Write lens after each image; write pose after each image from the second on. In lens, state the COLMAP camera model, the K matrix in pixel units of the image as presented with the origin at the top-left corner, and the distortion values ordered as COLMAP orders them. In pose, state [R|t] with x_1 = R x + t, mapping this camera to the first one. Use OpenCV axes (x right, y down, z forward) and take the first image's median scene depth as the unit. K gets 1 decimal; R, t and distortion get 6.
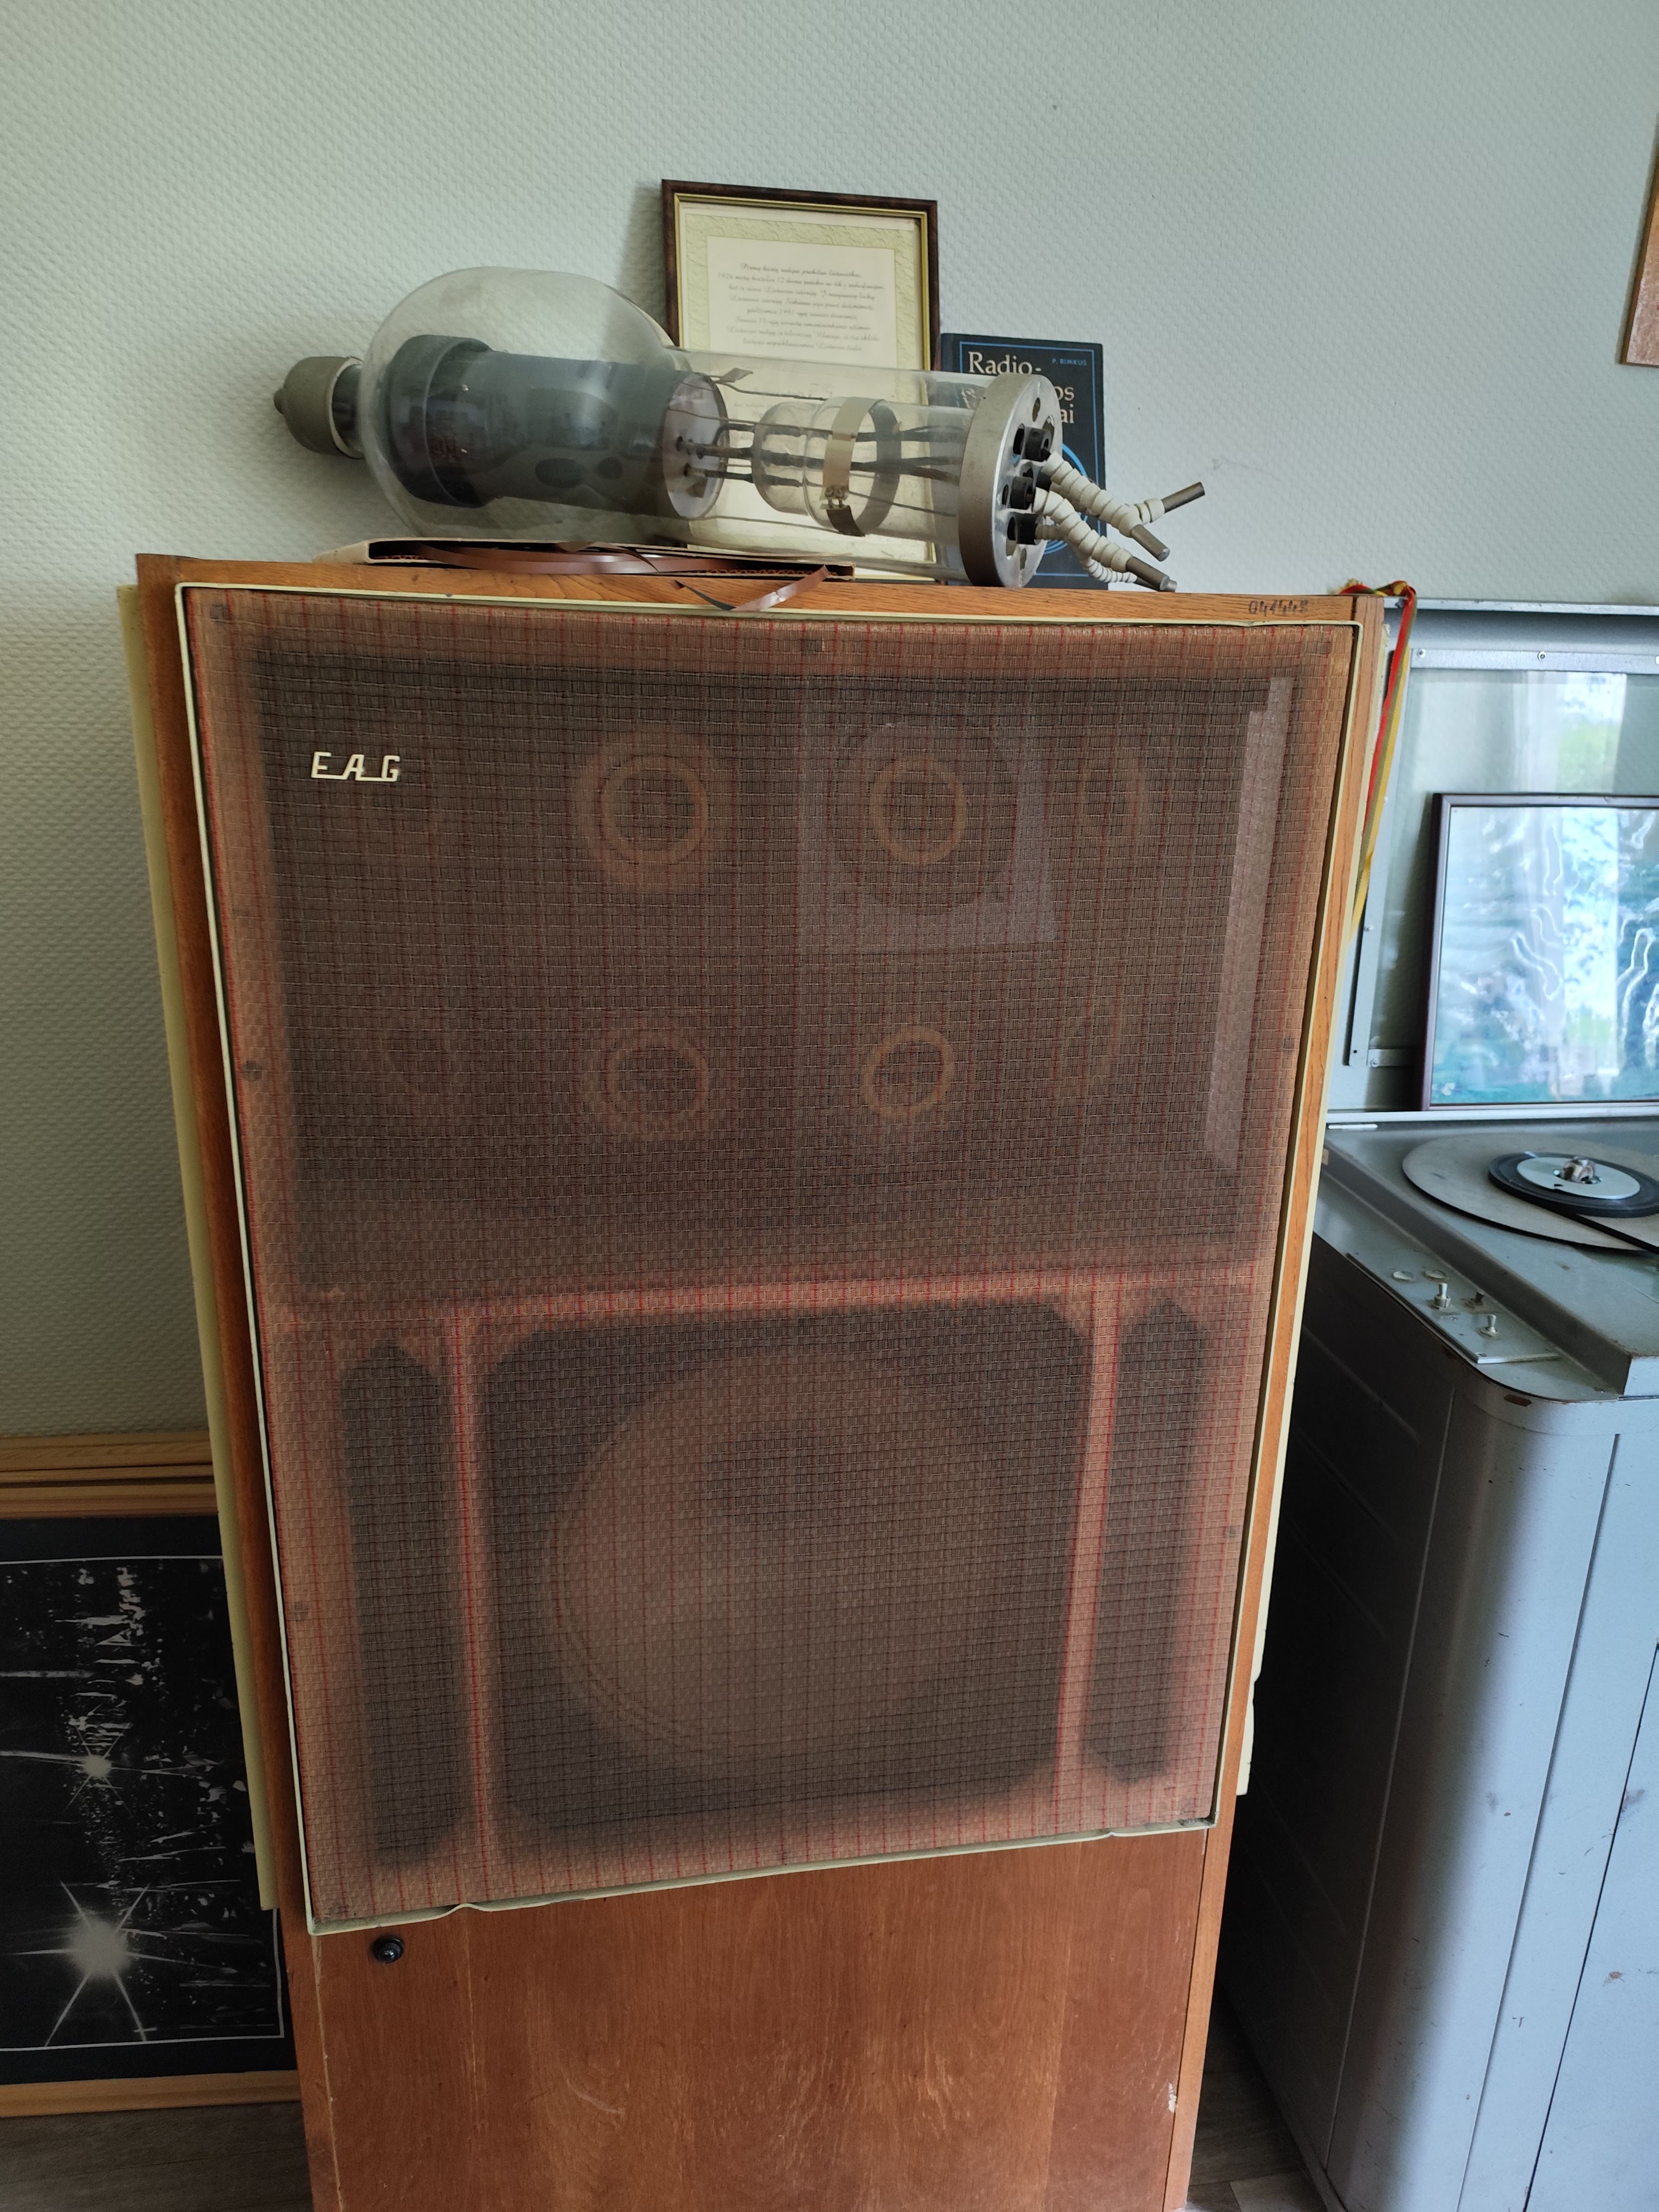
lens RADIAL K [[1503.2, 0, 828.6], [0, 1503.2, 1131.2], [0, 0, 1]] dist [0.023248, -0.023888]
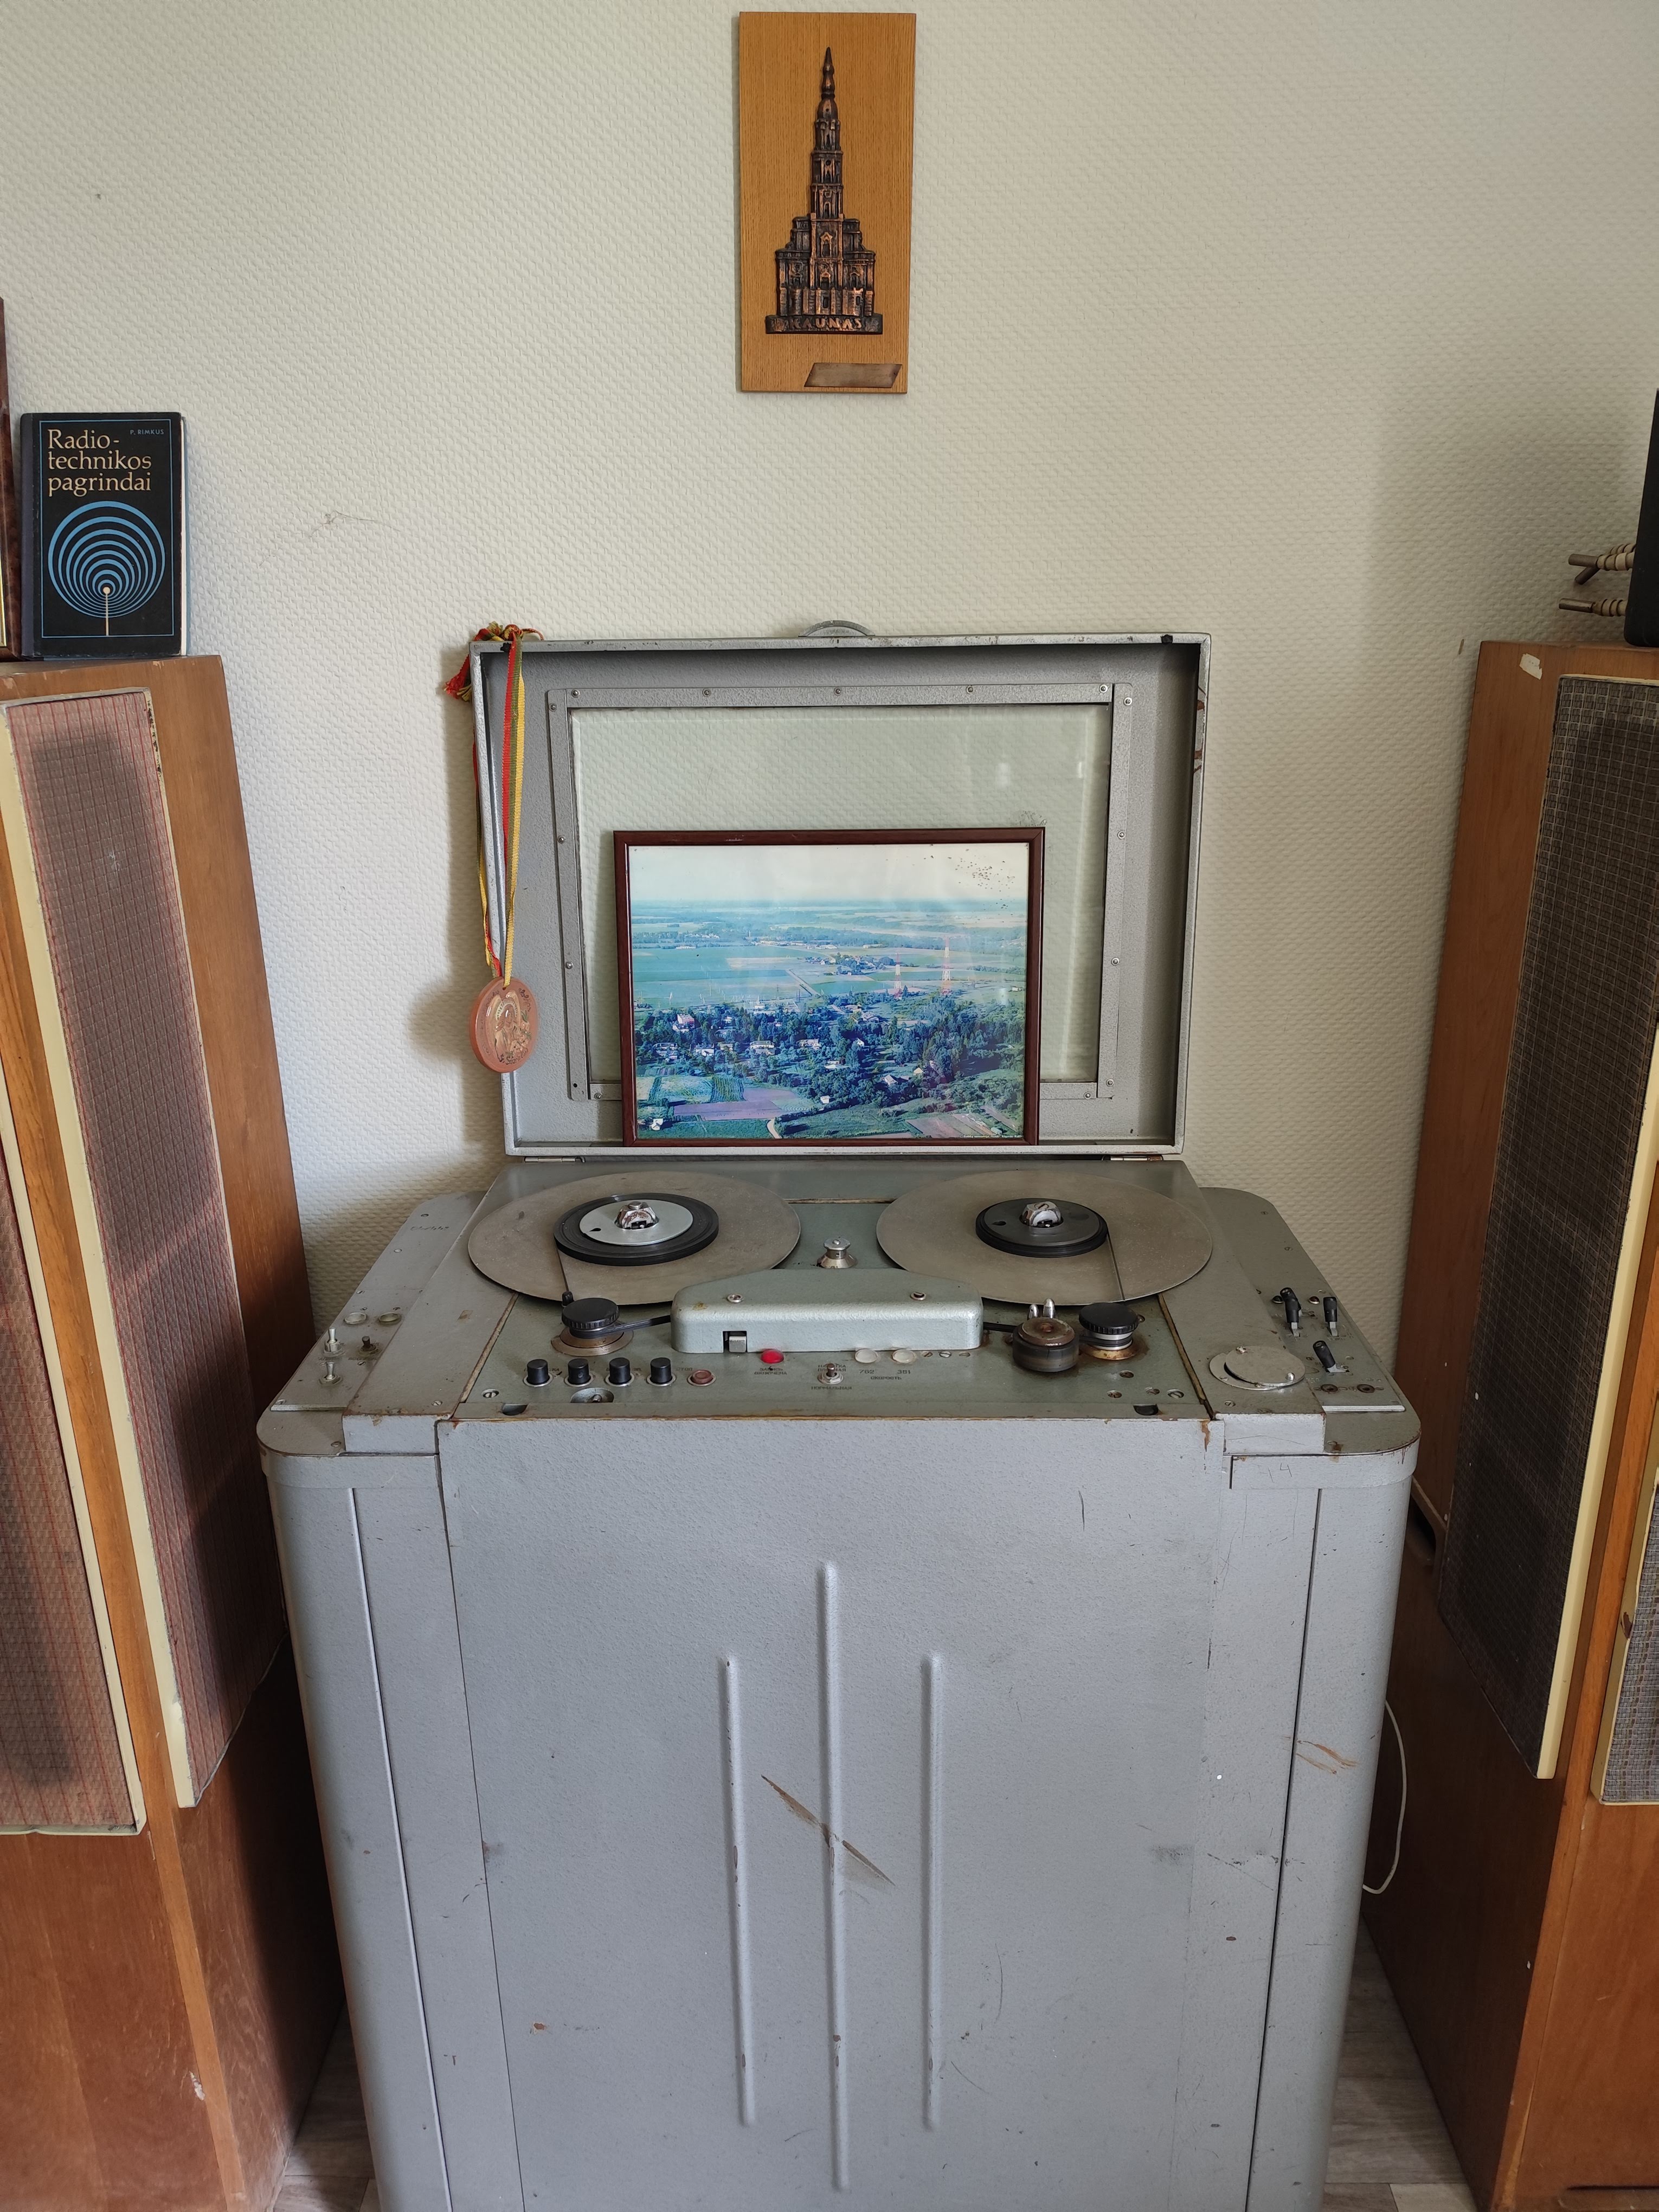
lens RADIAL K [[1528.0, 0, 829.5], [0, 1528.0, 1106.0], [0, 0, 1]] dist [0.024748, -0.026263]
pose [[0.982110, 0.022370, -0.186973, 0.846697], [-0.020410, 0.999715, 0.012403, -0.065361], [0.187197, -0.008365, 0.982287, 0.037274]]
